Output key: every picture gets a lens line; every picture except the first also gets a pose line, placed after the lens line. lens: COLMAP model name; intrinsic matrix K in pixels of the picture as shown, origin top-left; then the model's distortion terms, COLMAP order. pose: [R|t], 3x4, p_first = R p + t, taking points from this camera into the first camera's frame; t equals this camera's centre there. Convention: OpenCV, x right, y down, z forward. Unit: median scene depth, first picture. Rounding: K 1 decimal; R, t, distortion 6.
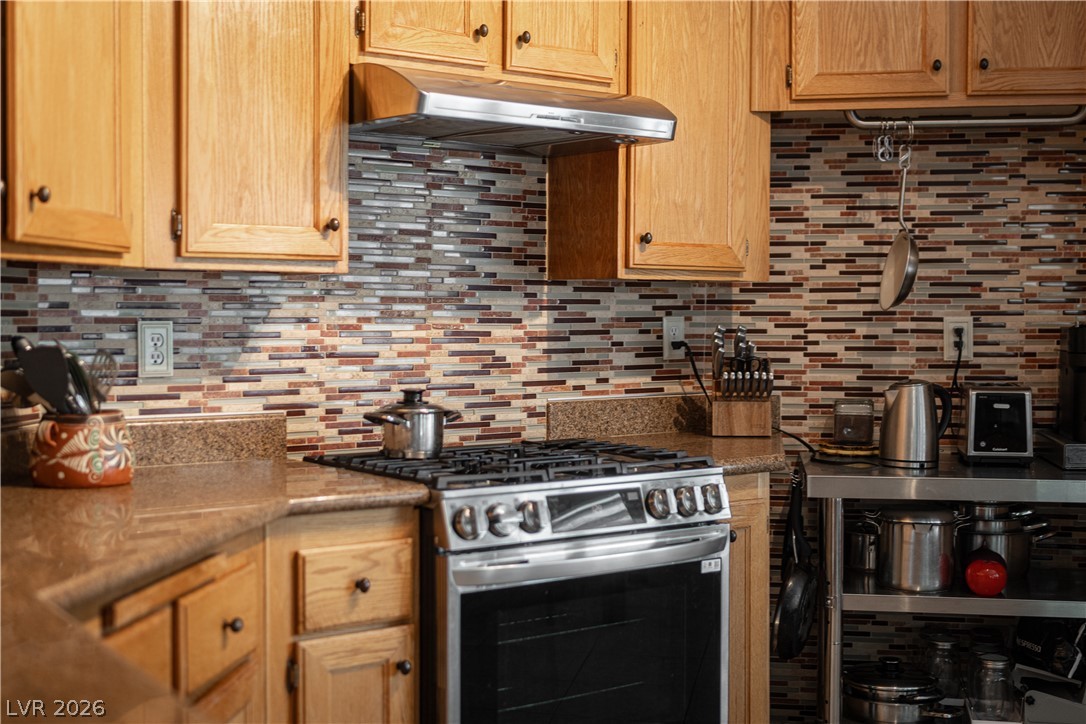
lens RADIAL K [[1204.4, 0, 542.9], [0, 1204.4, 263.3], [0, 0, 1]] dist [-0.004232, -0.004065]
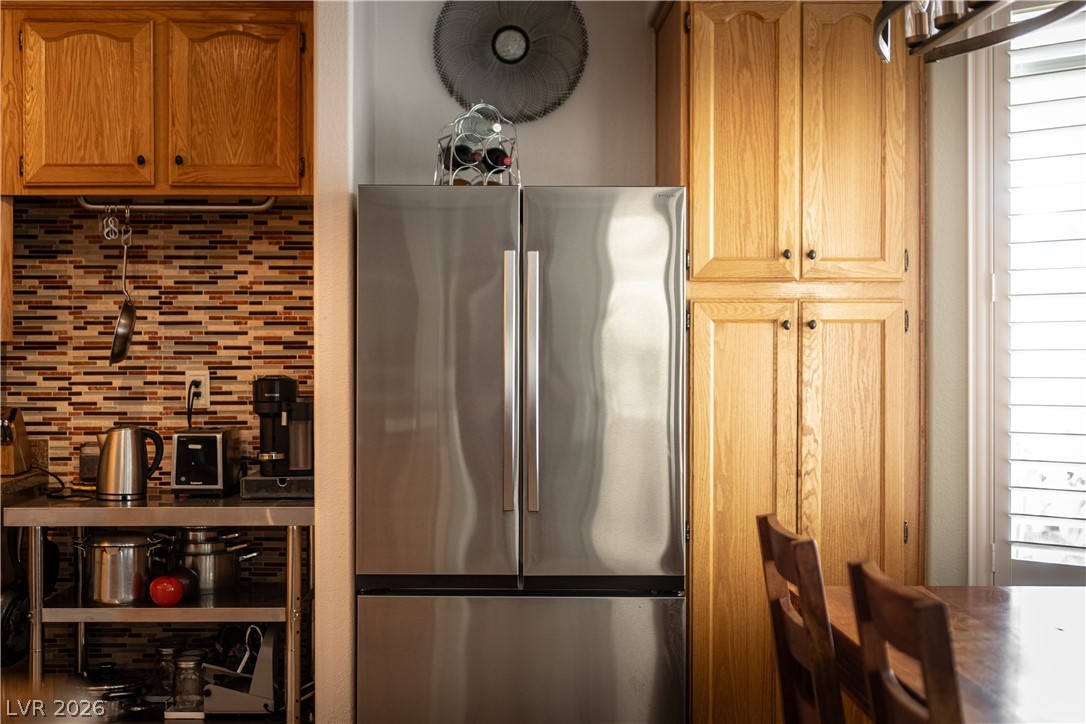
lens RADIAL K [[1232.2, 0, 541.8], [0, 1232.2, 284.1], [0, 0, 1]] dist [-0.003161, -0.002041]
pose [[0.987726, 0.007478, 0.156016, 0.489545], [-0.004974, 0.999853, -0.016432, -0.022153], [-0.156116, 0.015454, 0.987618, -0.242475]]
